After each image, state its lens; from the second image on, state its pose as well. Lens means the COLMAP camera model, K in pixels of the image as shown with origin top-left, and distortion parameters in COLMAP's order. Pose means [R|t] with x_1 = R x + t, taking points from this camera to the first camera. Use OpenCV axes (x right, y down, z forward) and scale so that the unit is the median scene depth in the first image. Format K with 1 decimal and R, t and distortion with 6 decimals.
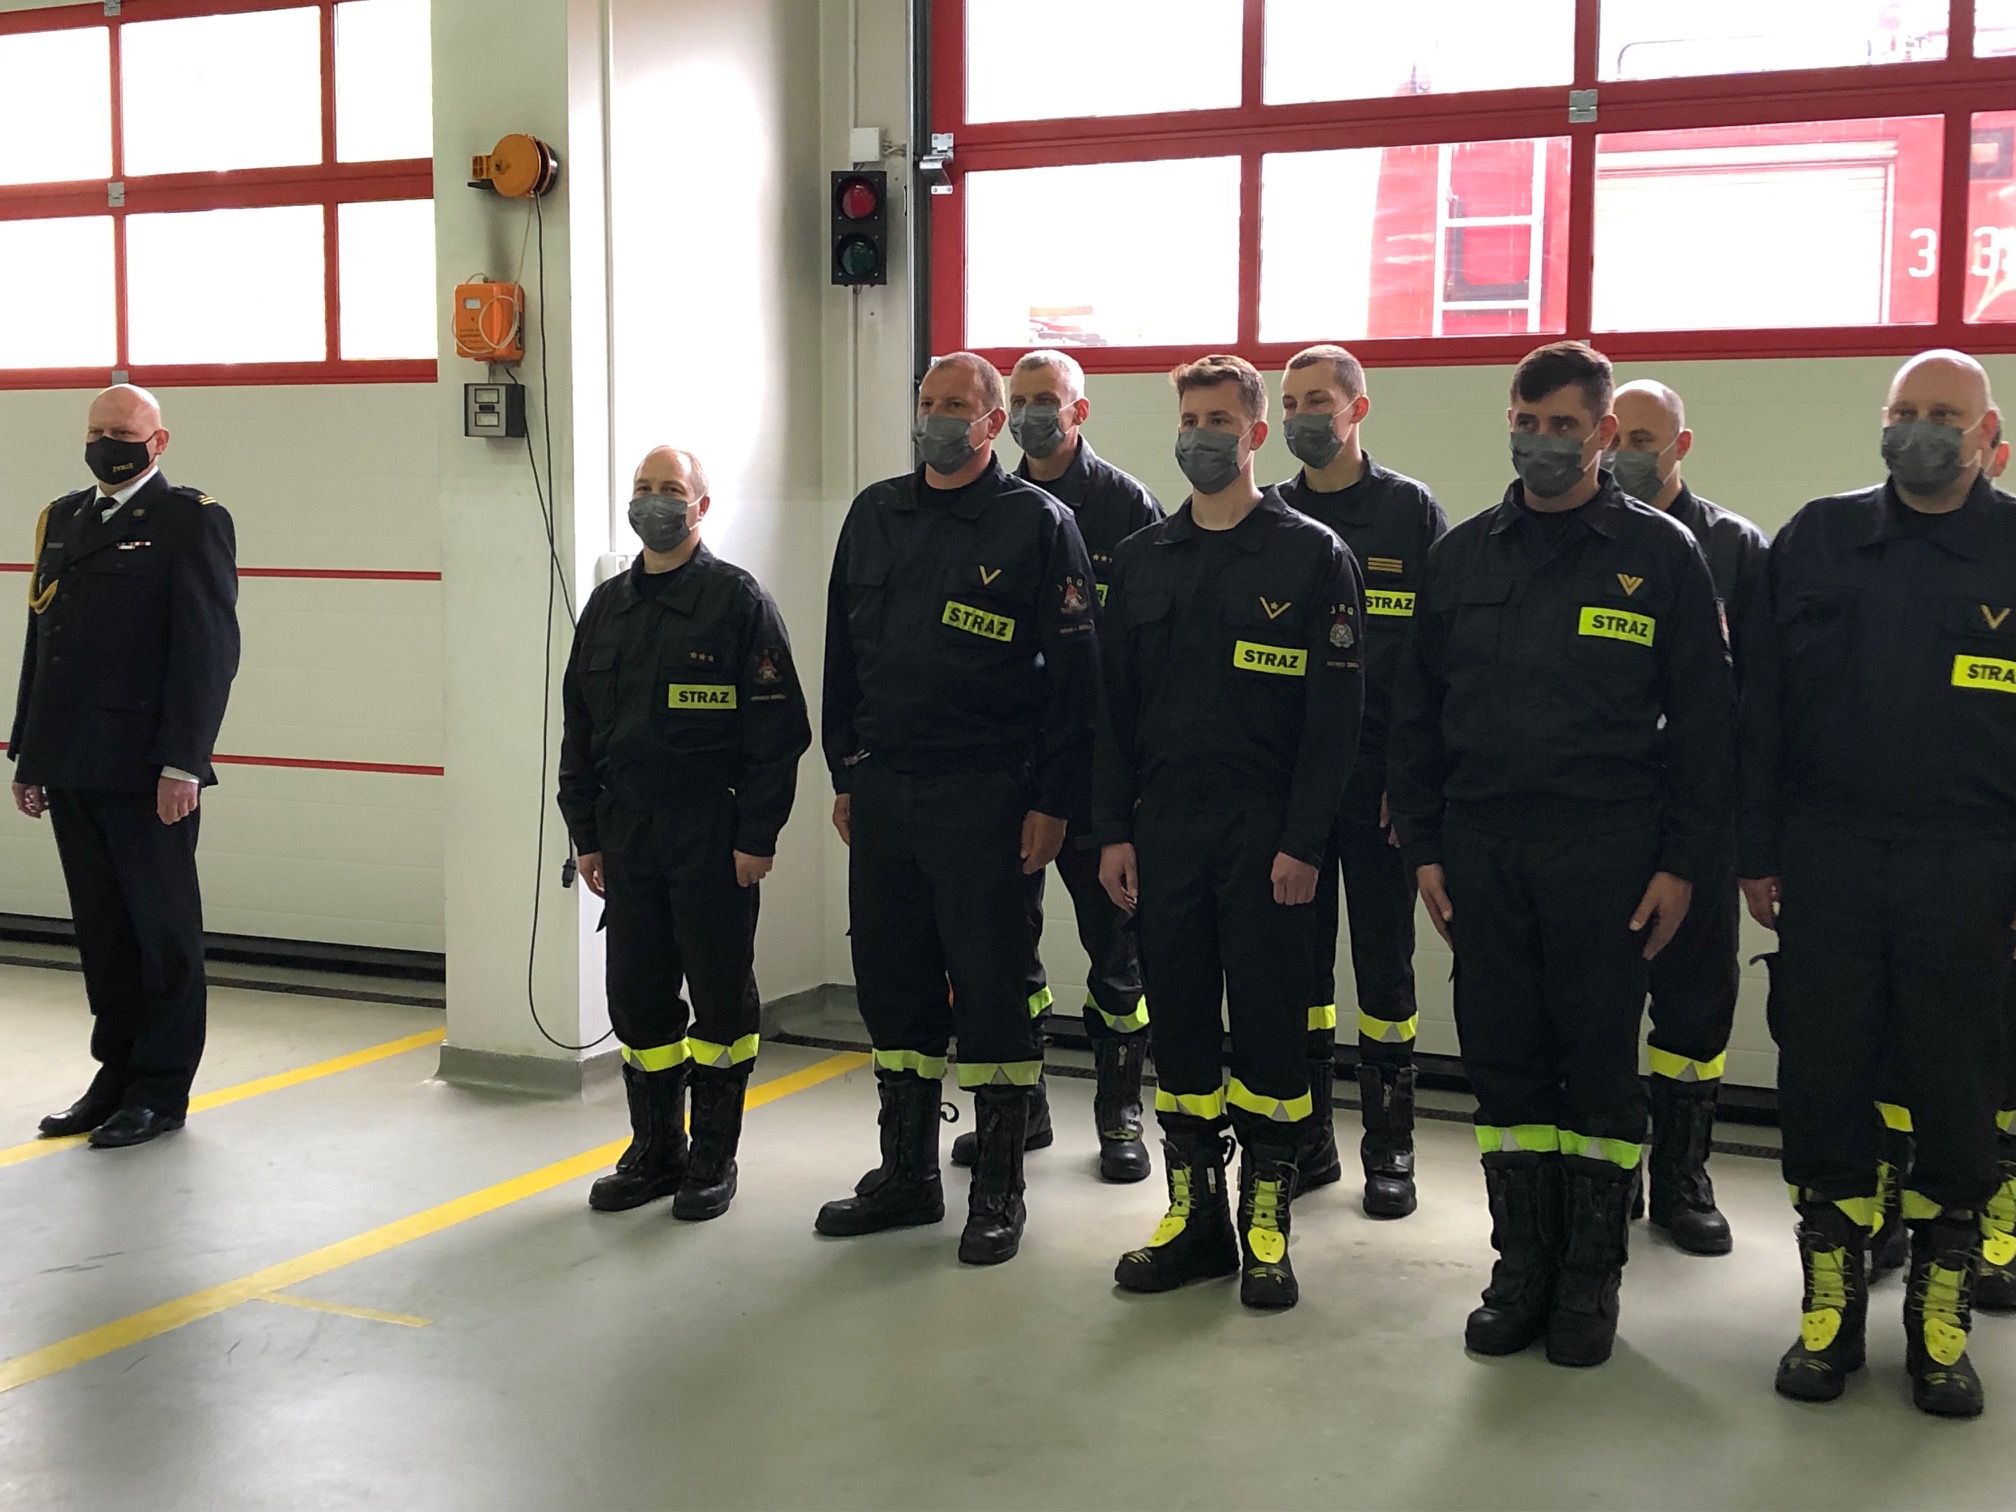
lens RADIAL K [[2759.7, 0, 887.2], [0, 2759.7, 684.3], [0, 0, 1]] dist [0.068018, 0.000000]
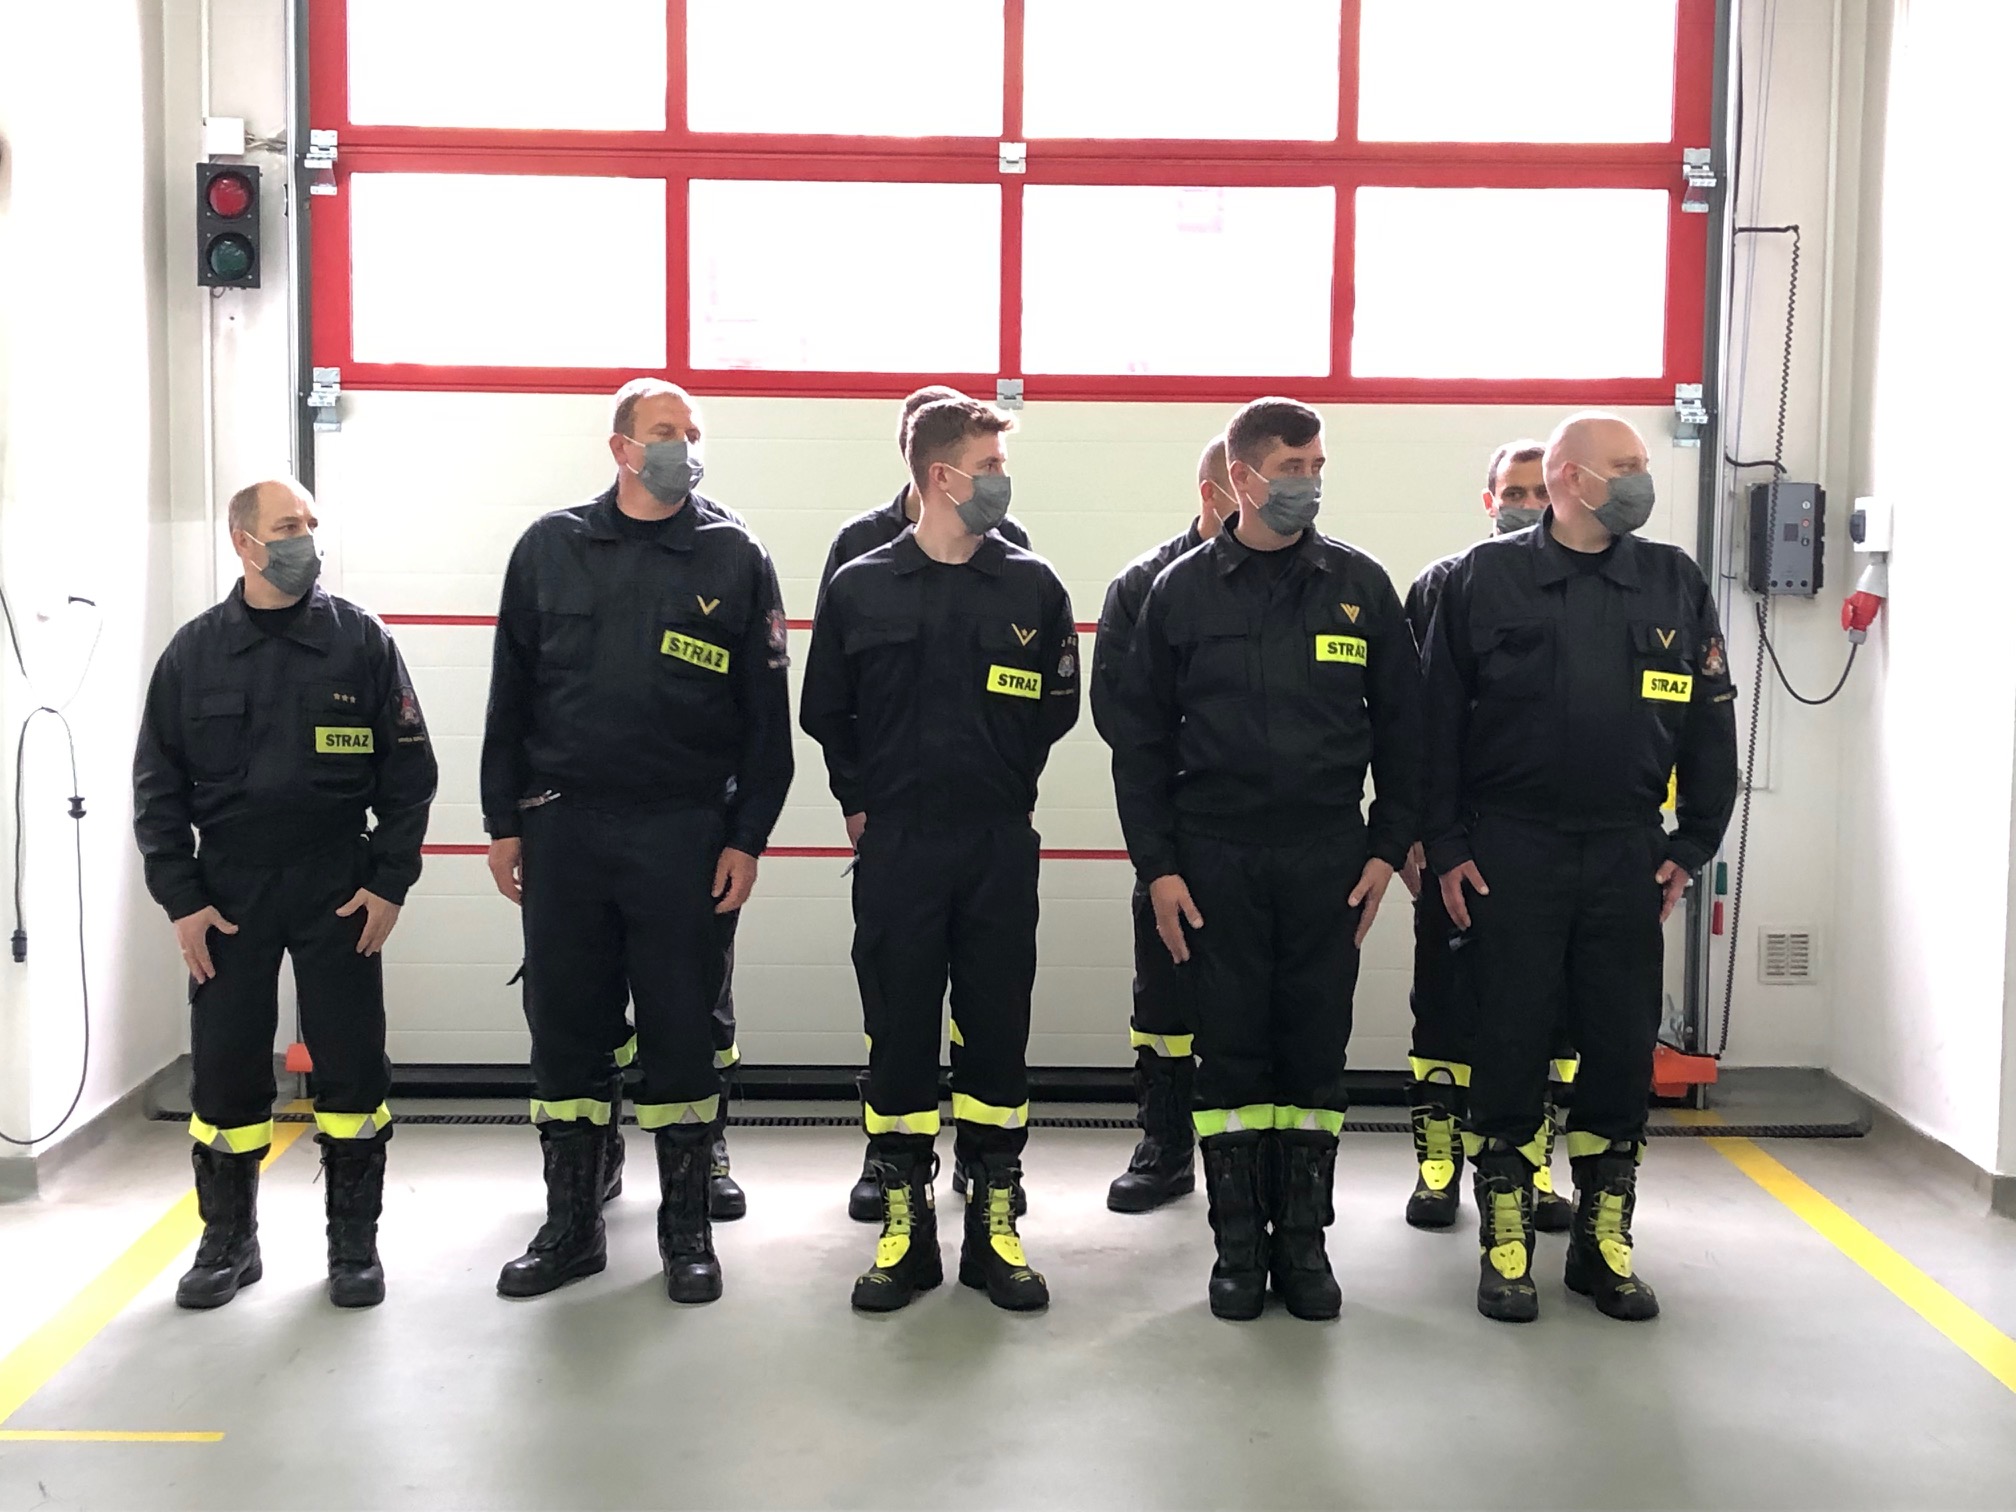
lens RADIAL K [[2616.6, 0, 1006.7], [0, 2616.6, 753.1], [0, 0, 1]] dist [0.069601, 0.000000]
pose [[0.876208, -0.037943, 0.480438, -0.396488], [0.027783, 0.999215, 0.028243, -0.016157], [-0.481132, -0.011399, 0.876574, 0.204228]]
